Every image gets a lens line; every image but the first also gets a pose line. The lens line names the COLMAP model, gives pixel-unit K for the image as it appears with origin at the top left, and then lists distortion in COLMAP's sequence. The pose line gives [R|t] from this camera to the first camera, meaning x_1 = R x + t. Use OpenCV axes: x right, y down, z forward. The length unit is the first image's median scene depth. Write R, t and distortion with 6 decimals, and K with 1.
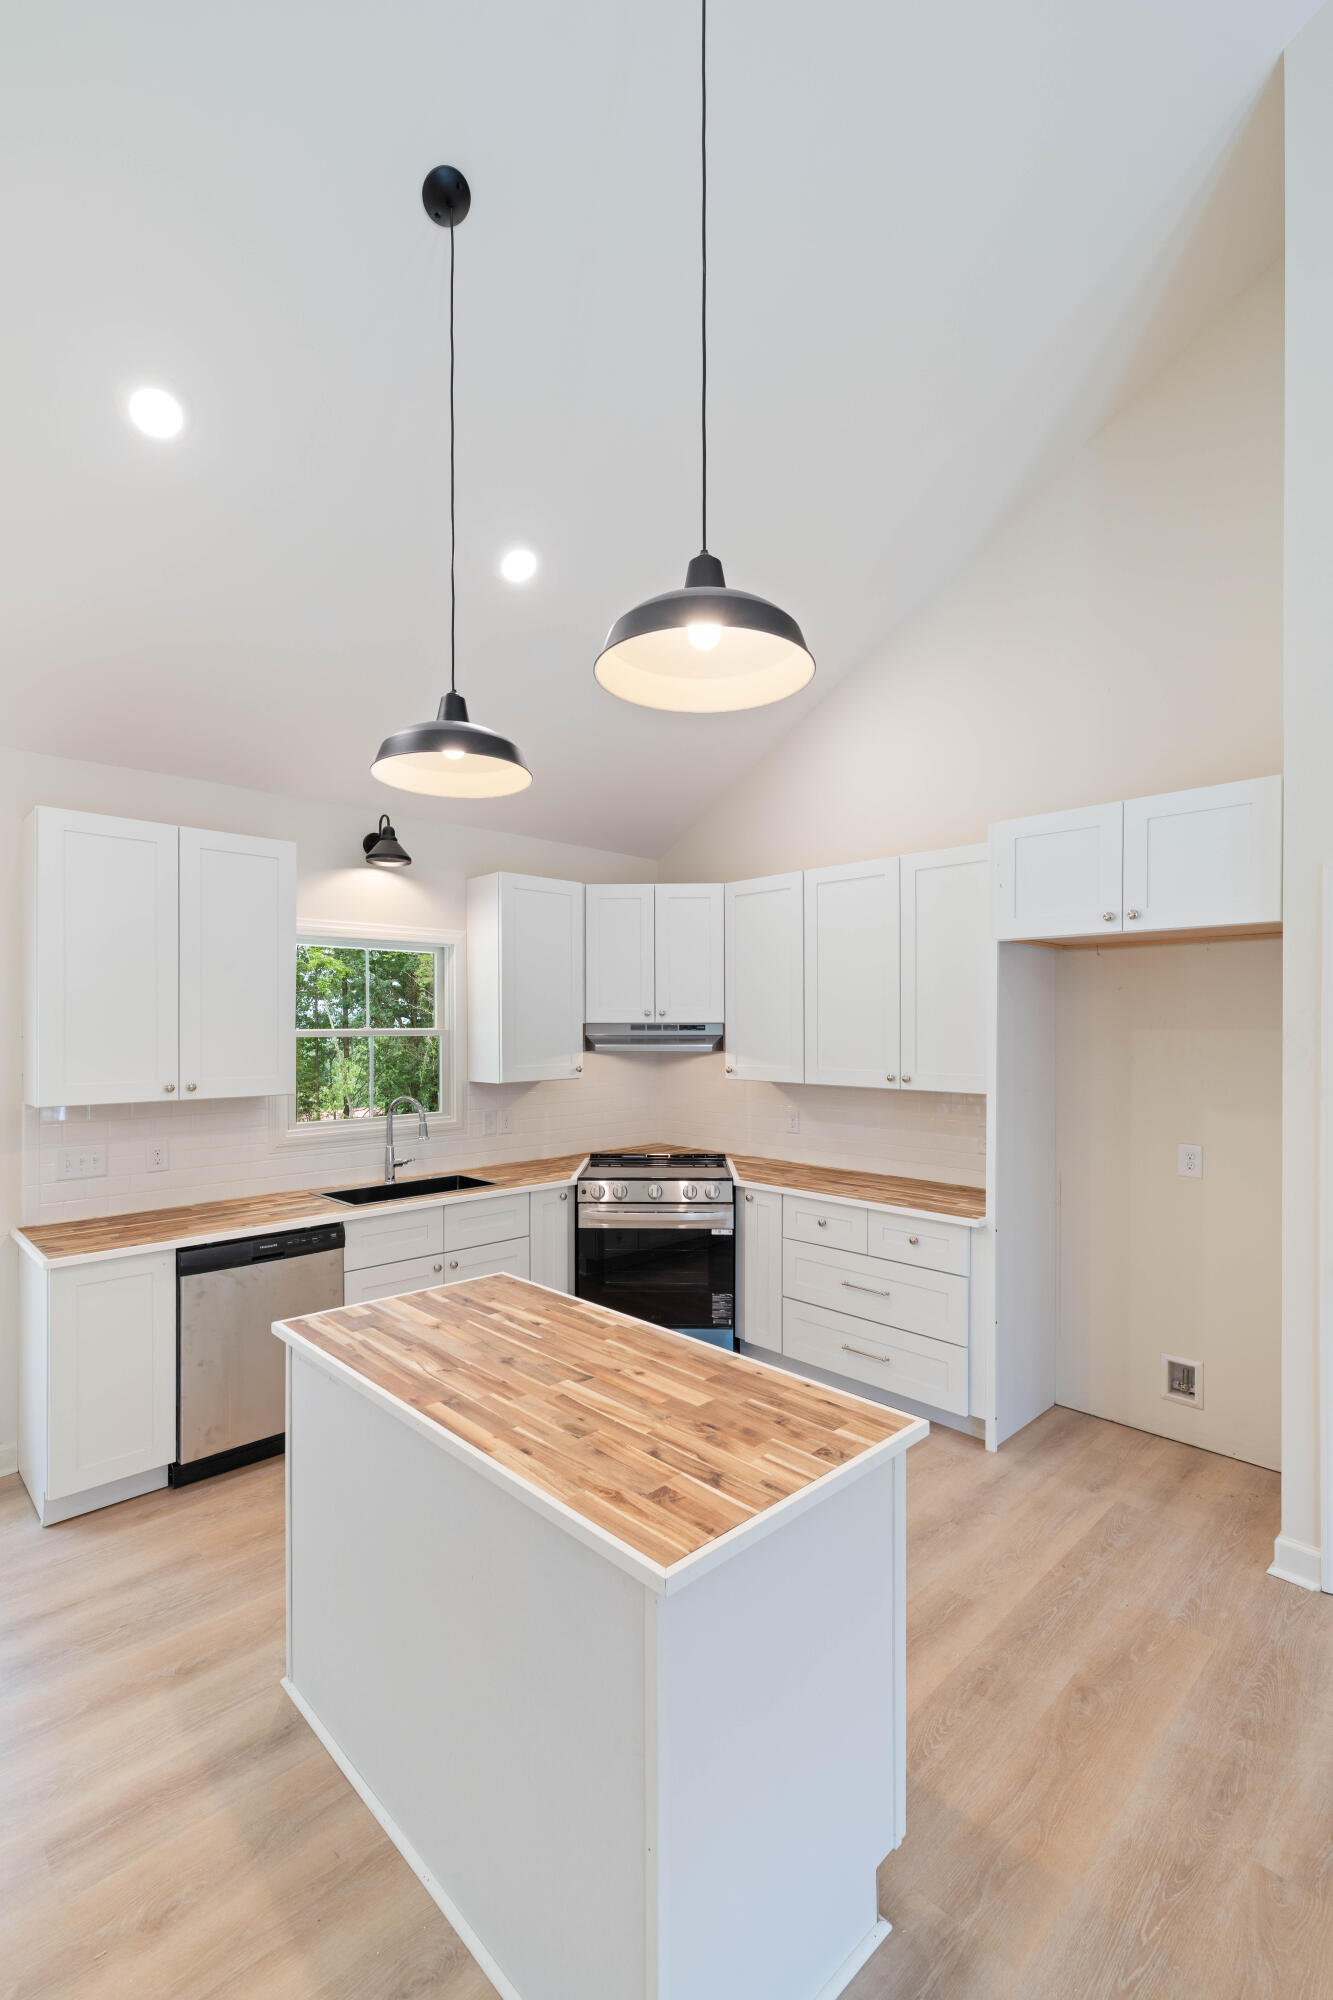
lens RADIAL K [[869.4, 0, 641.0], [0, 869.4, 1024.7], [0, 0, 1]] dist [-0.004277, 0.001929]
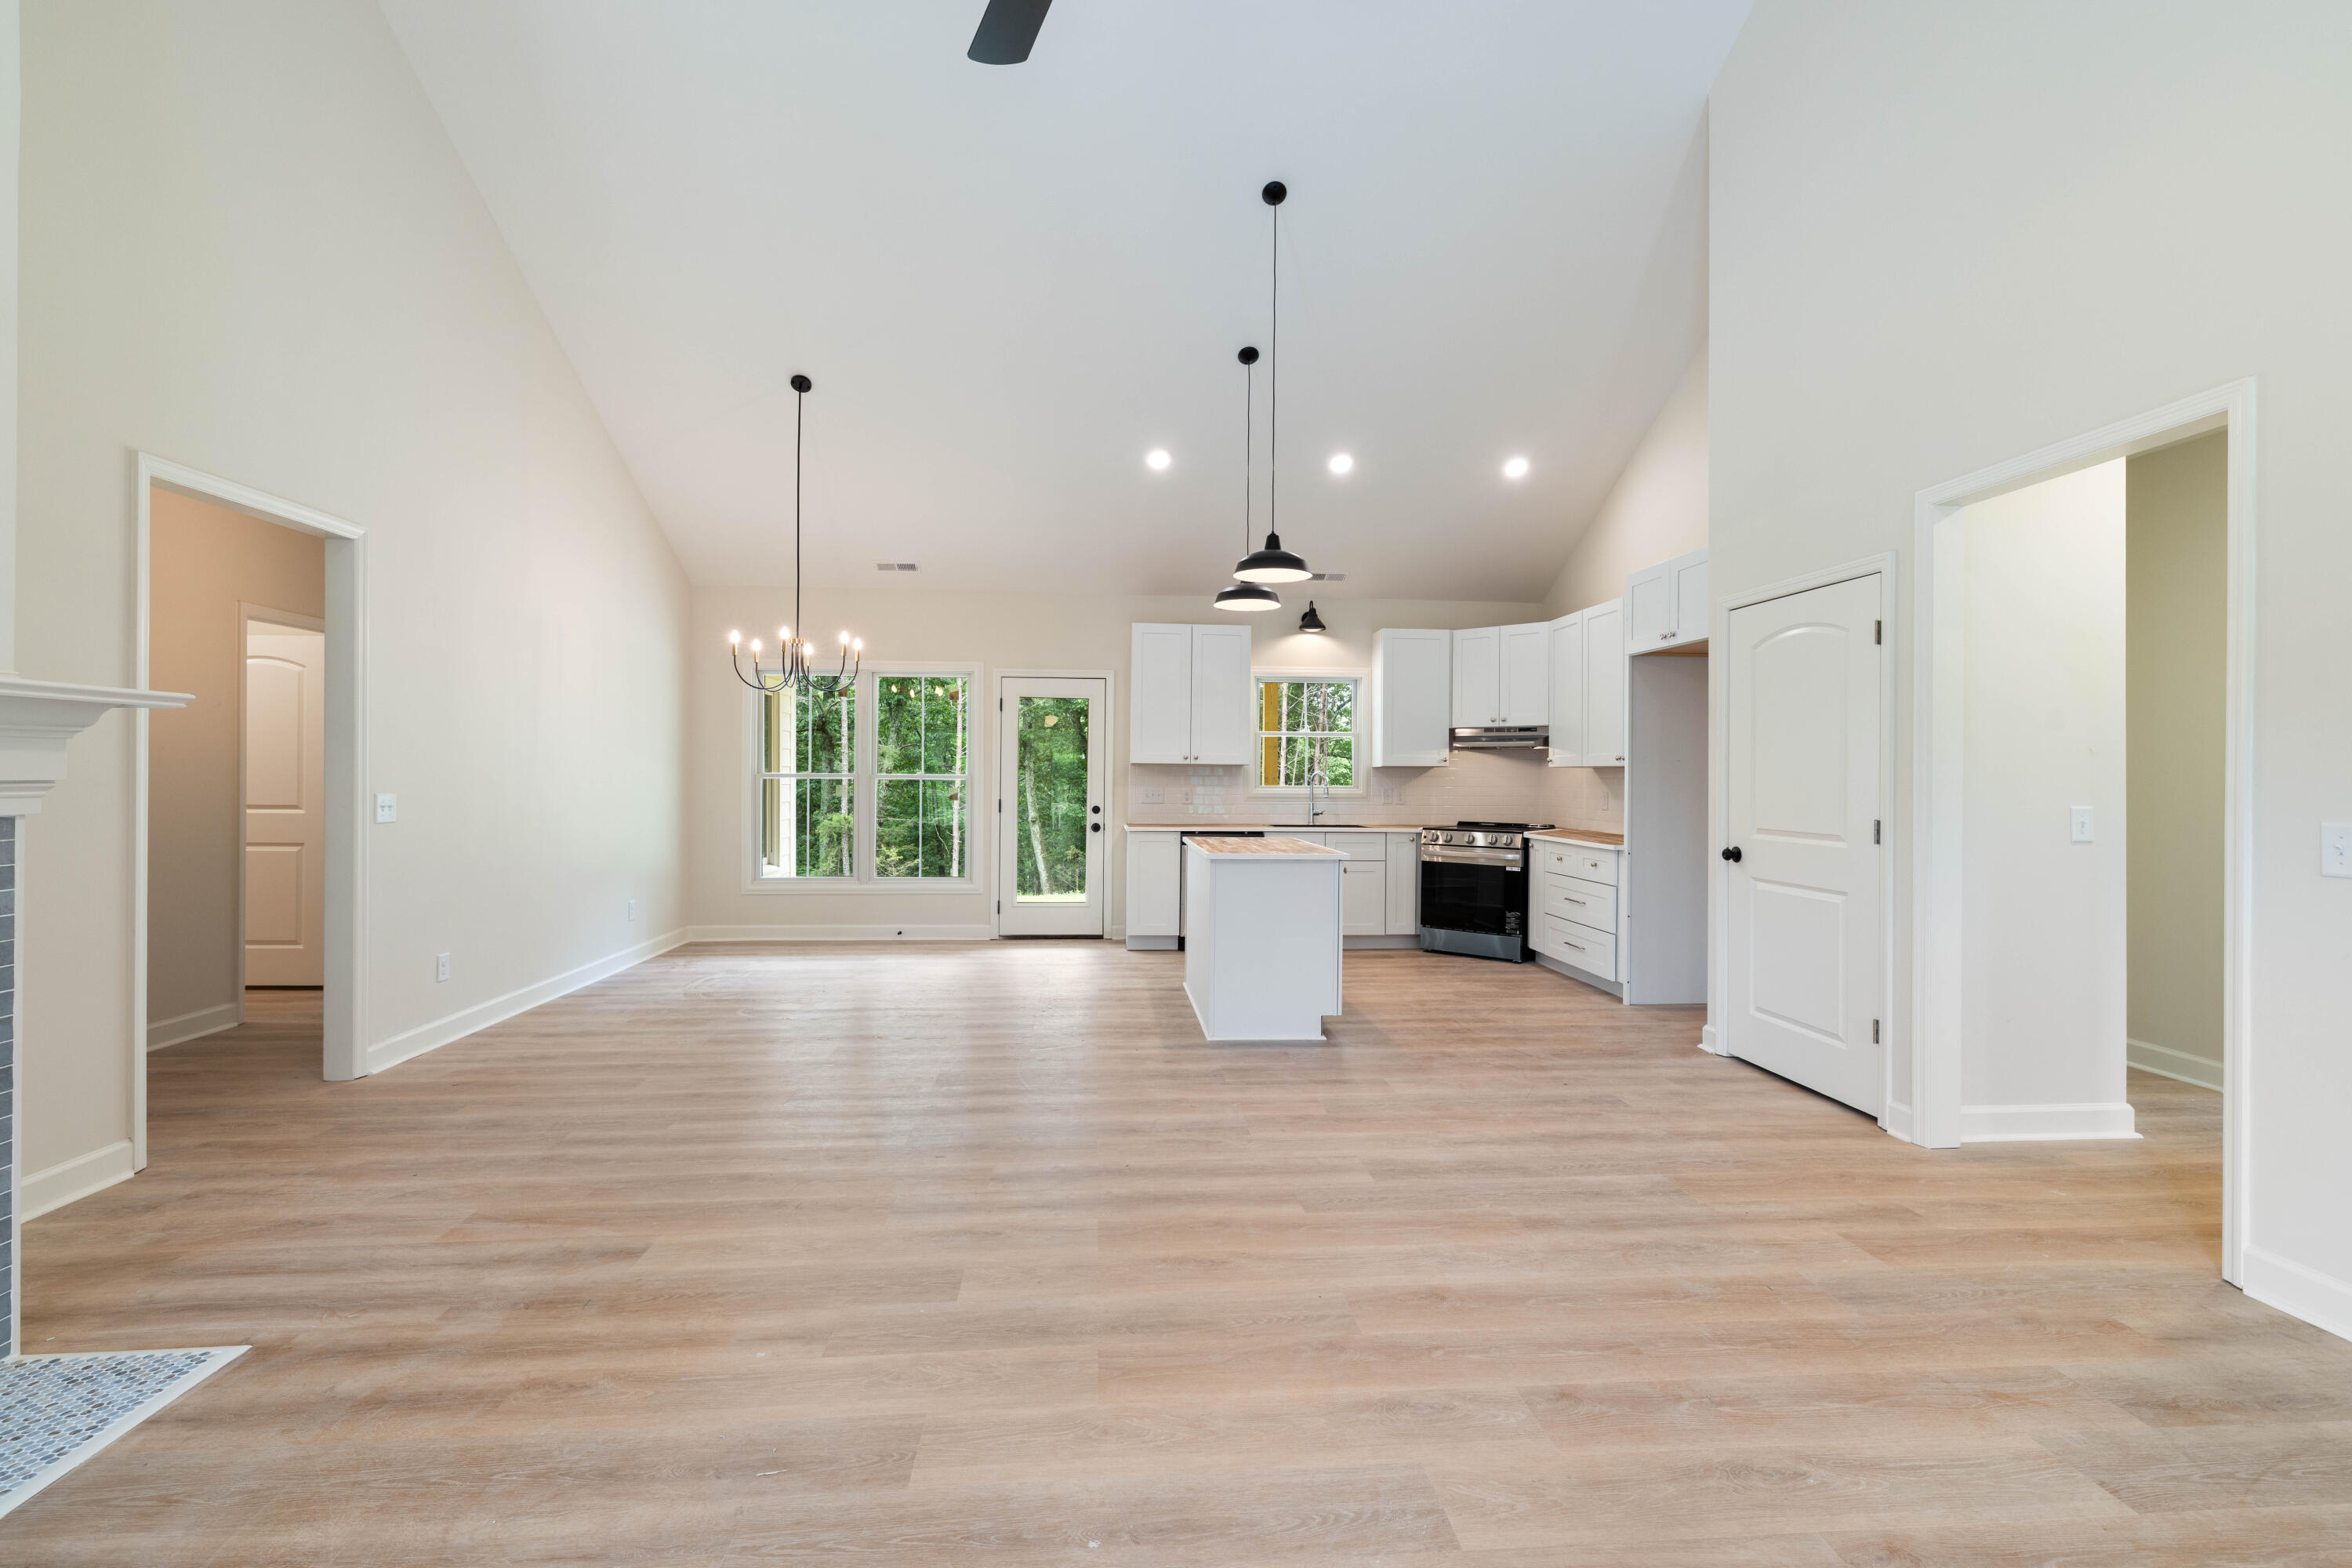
lens RADIAL K [[1022.5, 0, 1188.5], [0, 1022.5, 781.7], [0, 0, 1]] dist [-0.004277, 0.001929]
pose [[0.784327, 0.011721, -0.620236, 0.683850], [-0.009686, 0.999931, 0.006648, 0.085028], [0.620272, 0.000793, 0.784387, -0.624116]]
